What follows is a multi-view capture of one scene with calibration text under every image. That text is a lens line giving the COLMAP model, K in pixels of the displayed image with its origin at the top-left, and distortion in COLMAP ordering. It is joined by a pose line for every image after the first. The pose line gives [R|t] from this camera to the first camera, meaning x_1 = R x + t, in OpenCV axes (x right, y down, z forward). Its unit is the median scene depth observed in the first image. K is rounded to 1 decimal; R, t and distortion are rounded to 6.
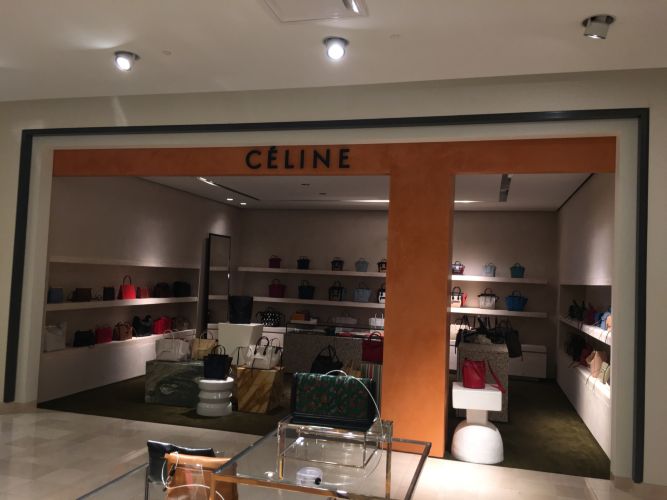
lens RADIAL K [[566.9, 0, 322.5], [0, 566.9, 249.4], [0, 0, 1]] dist [0.070914, -0.011131]
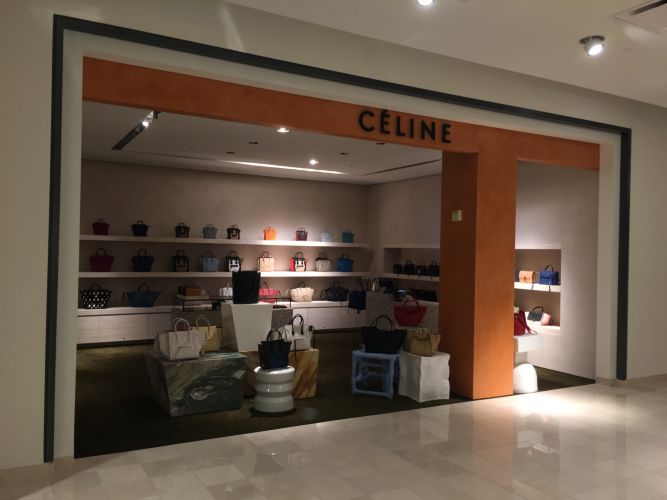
lens RADIAL K [[566.9, 0, 322.5], [0, 566.9, 249.4], [0, 0, 1]] dist [0.070914, -0.011131]
pose [[0.707497, -0.024581, 0.706289, -0.722089], [-0.024929, 0.997905, 0.059702, -0.004929], [-0.706277, -0.059845, 0.705402, 0.348293]]
